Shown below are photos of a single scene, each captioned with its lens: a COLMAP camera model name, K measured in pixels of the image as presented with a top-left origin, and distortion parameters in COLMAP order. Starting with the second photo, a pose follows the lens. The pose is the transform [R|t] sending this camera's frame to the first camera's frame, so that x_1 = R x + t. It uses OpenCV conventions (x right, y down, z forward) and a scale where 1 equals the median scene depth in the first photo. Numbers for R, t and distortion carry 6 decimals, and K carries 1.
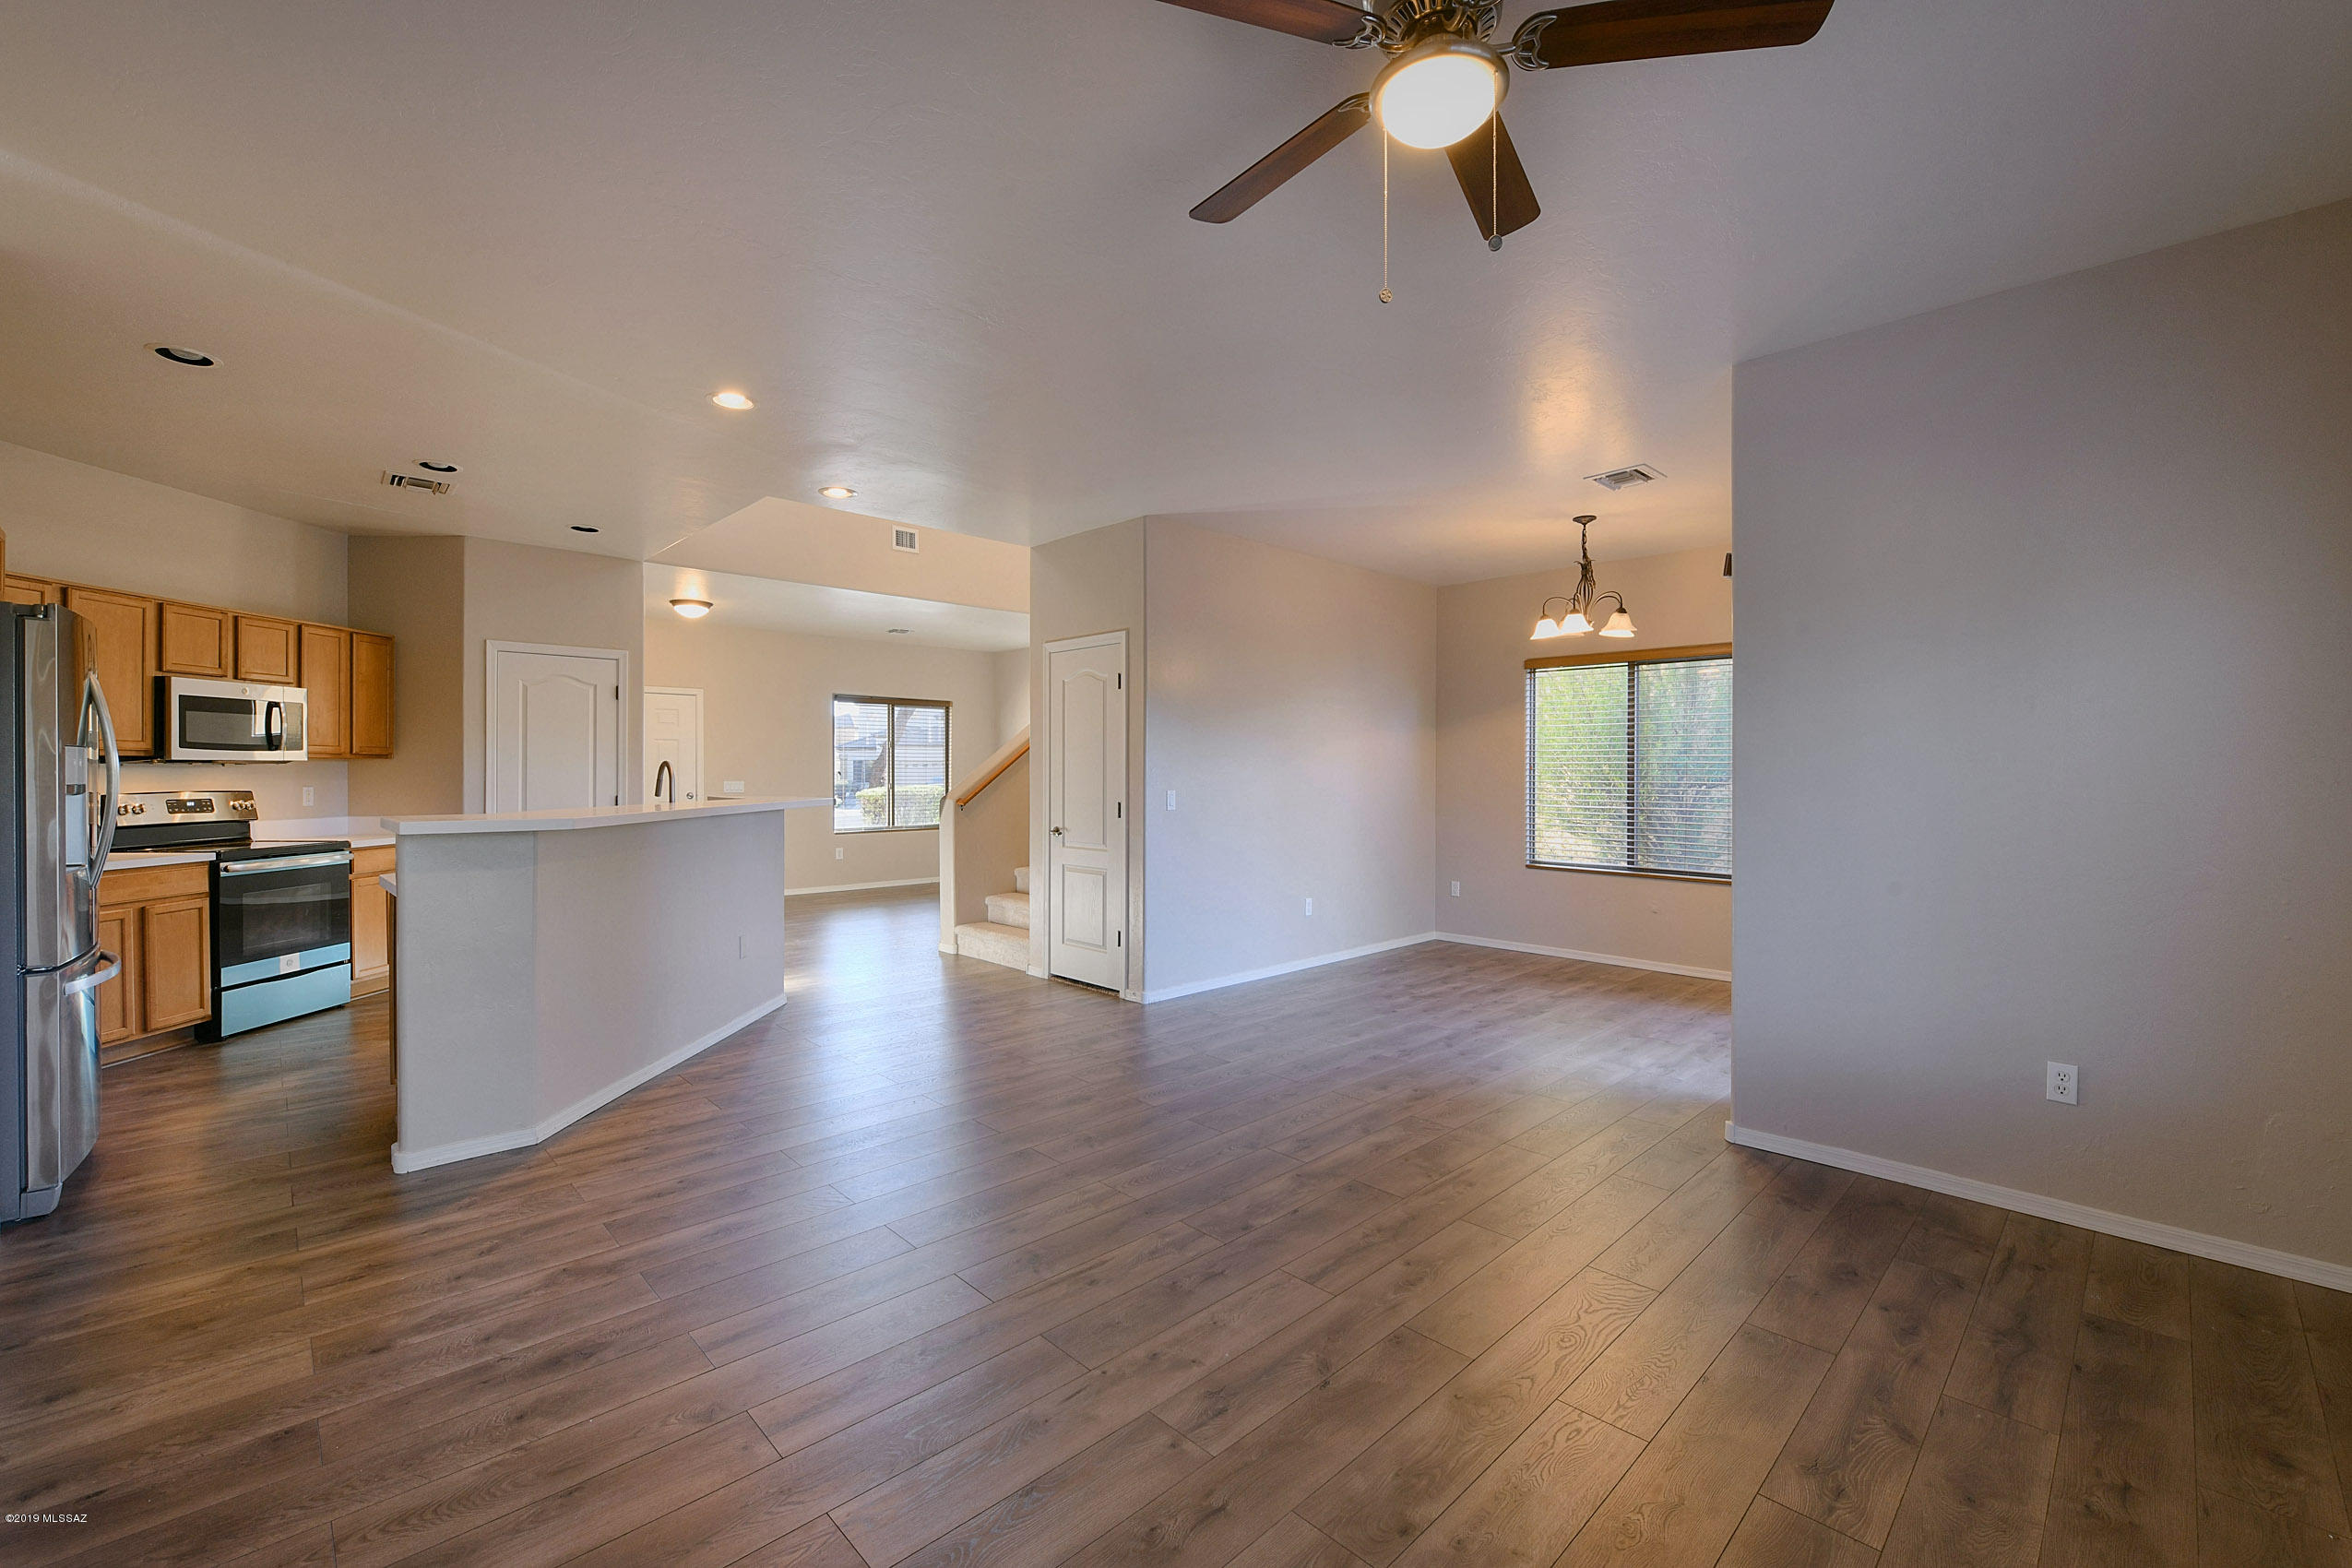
lens RADIAL K [[946.9, 0, 1163.8], [0, 946.9, 782.1], [0, 0, 1]] dist [-0.002751, -0.001617]
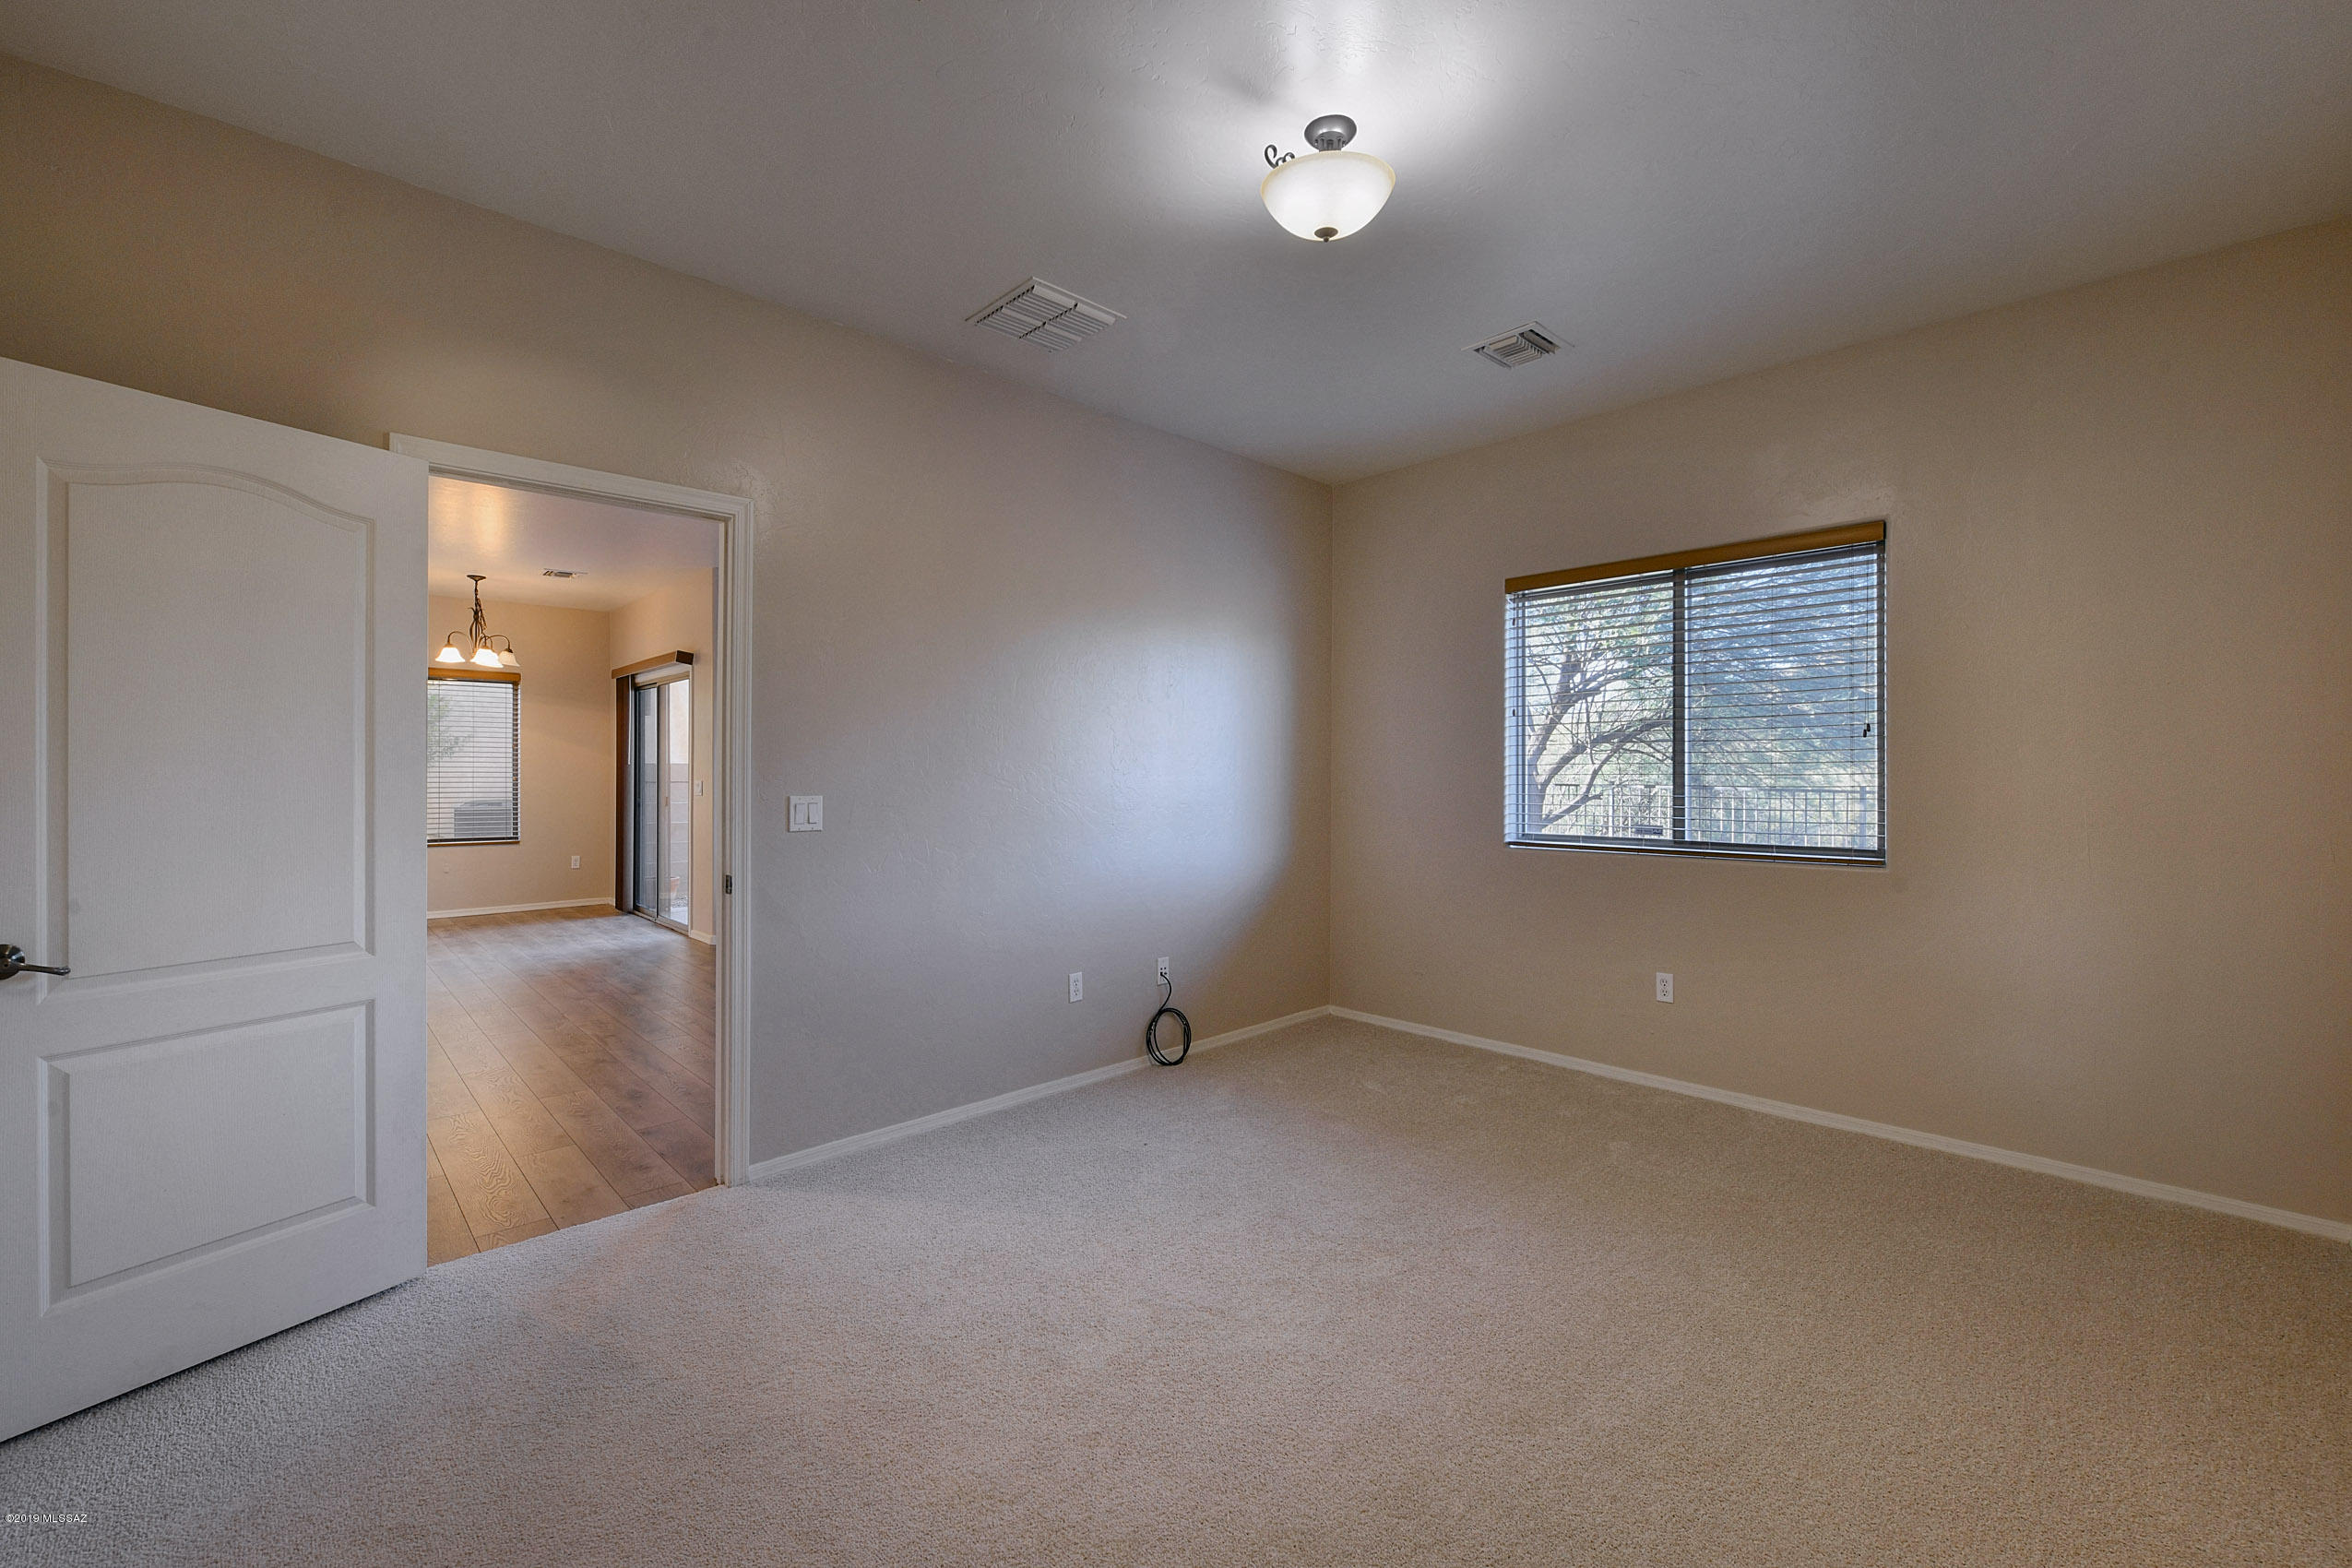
lens RADIAL K [[946.9, 0, 1168.6], [0, 946.9, 762.3], [0, 0, 1]] dist [-0.002751, -0.001617]
pose [[0.025443, 0.001959, 0.999674, -1.674926], [0.010926, 0.999938, -0.002238, -0.000170], [-0.999617, 0.010979, 0.025420, -0.037884]]
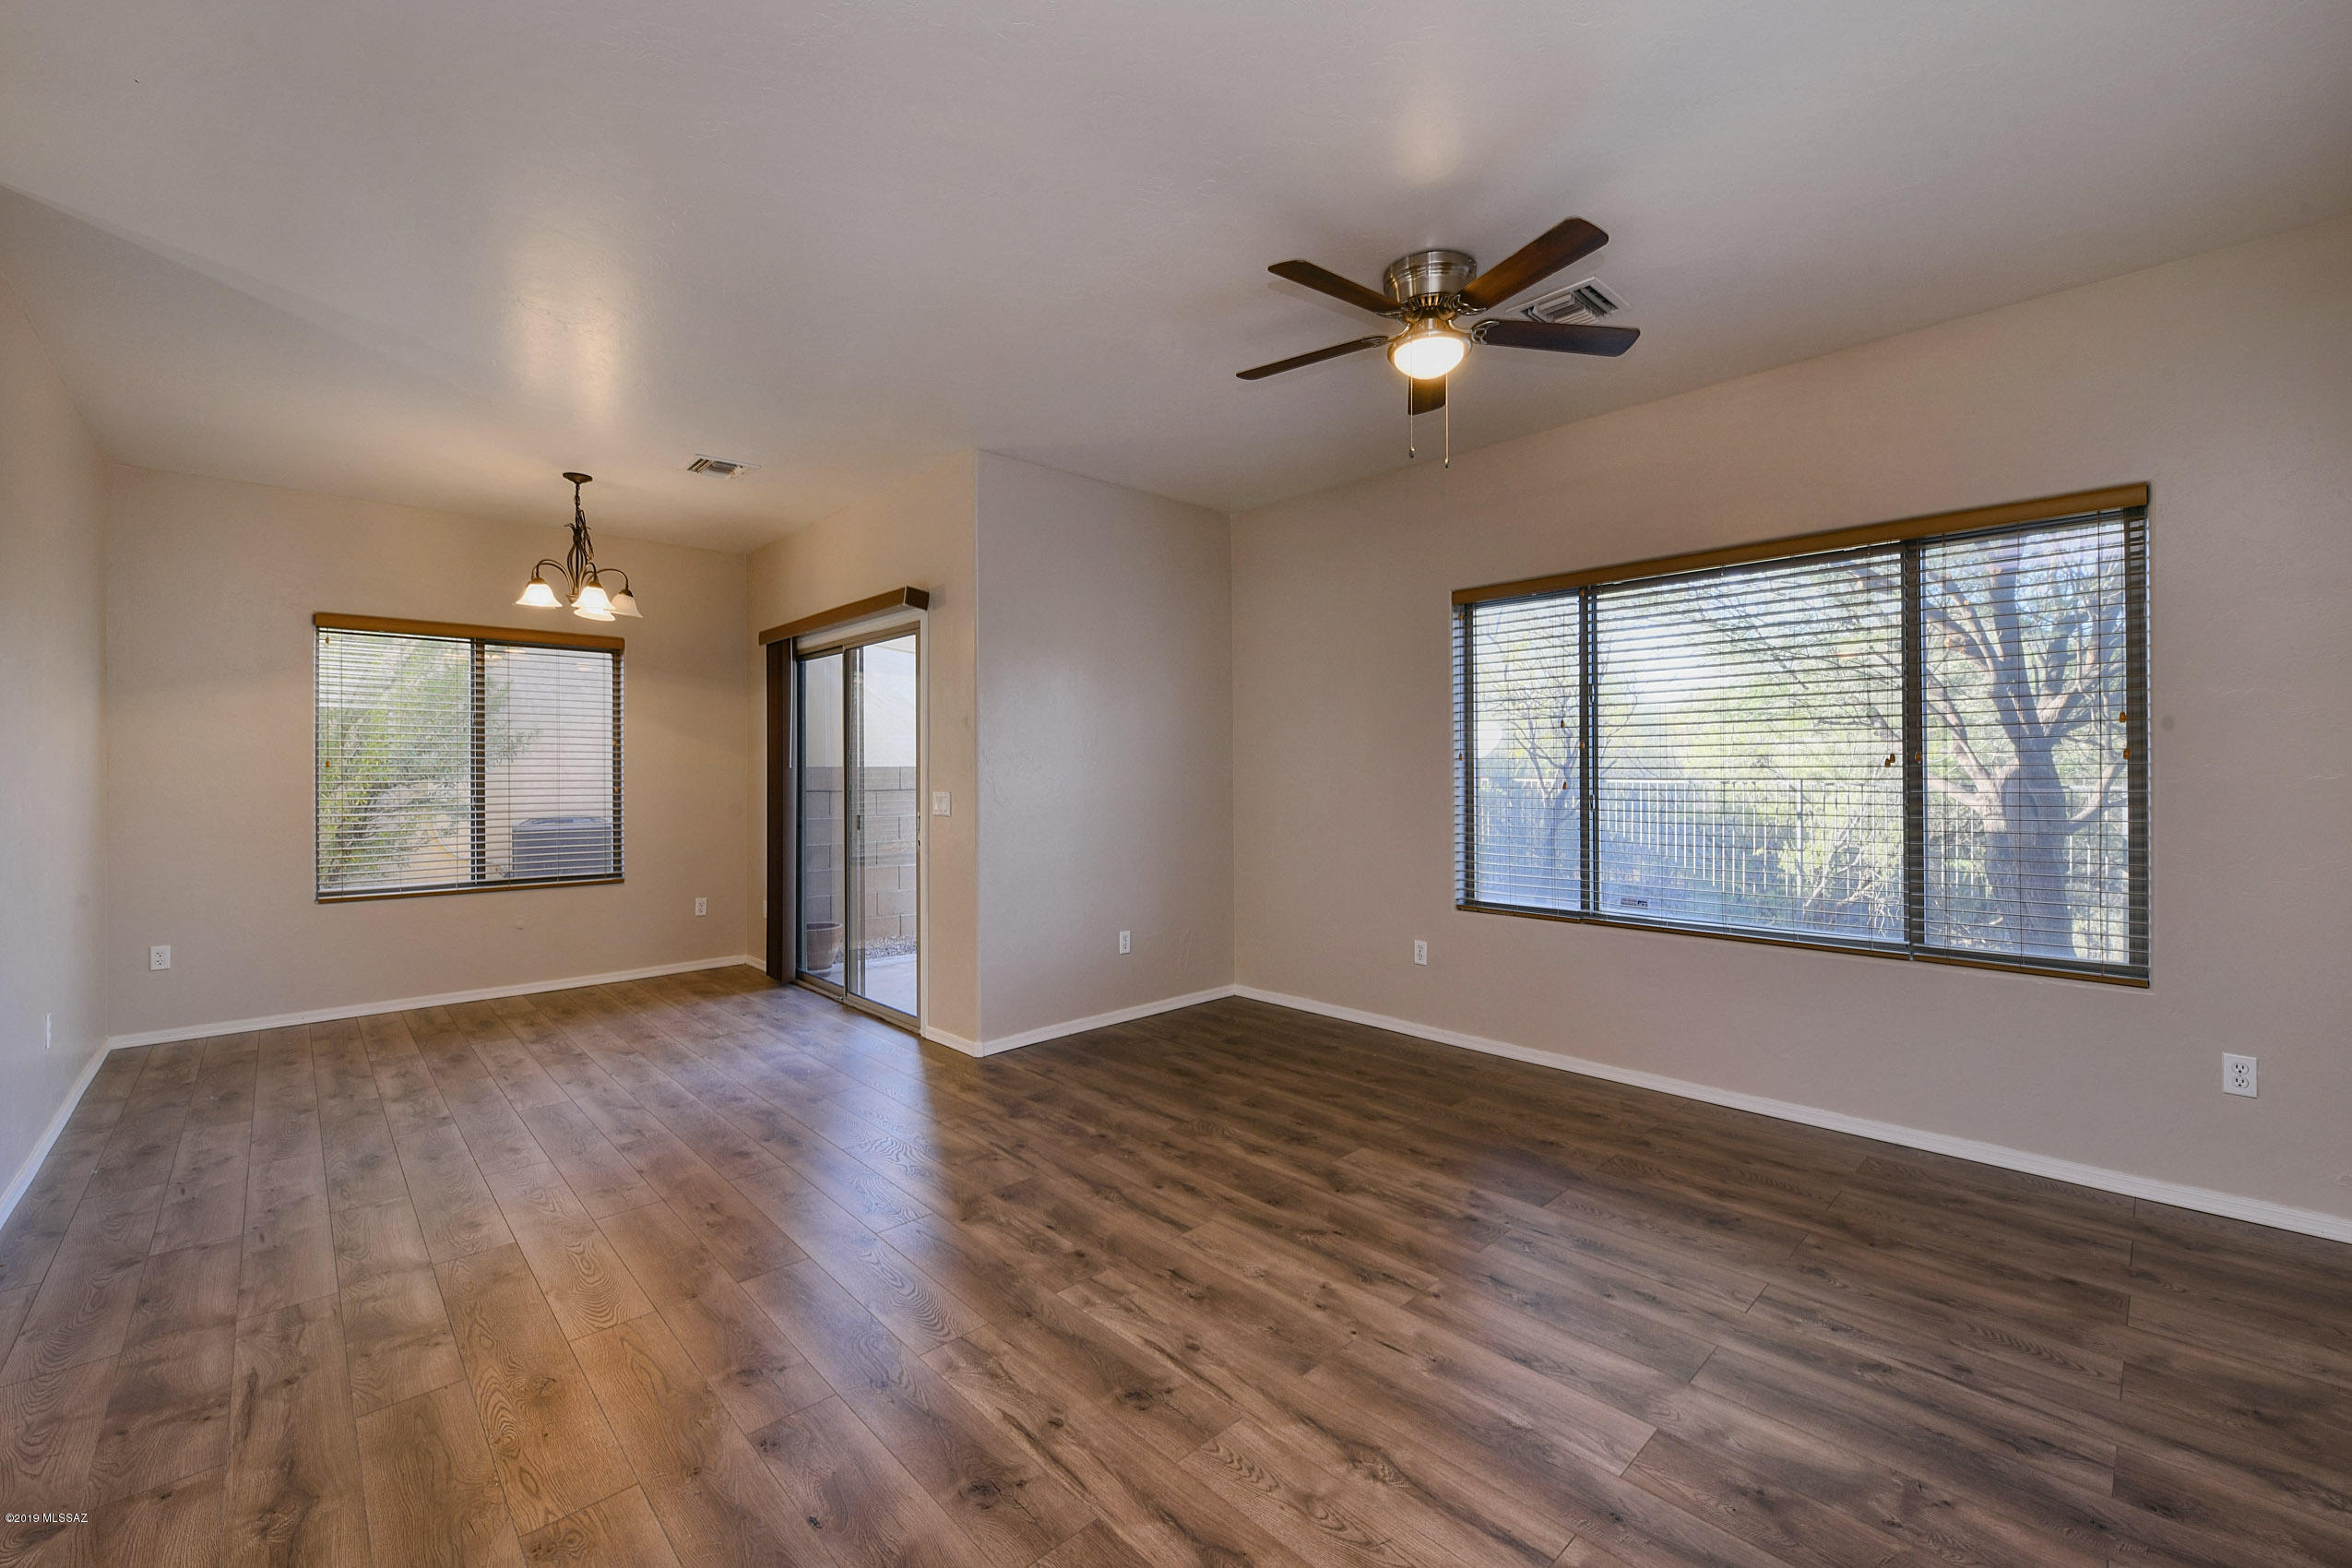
lens RADIAL K [[946.9, 0, 1187.6], [0, 946.9, 765.7], [0, 0, 1]] dist [-0.002751, -0.001617]
pose [[0.012968, 0.001280, 0.999915, -0.794929], [0.014727, 0.999890, -0.001471, -0.007140], [-0.999807, 0.014745, 0.012947, 0.823534]]
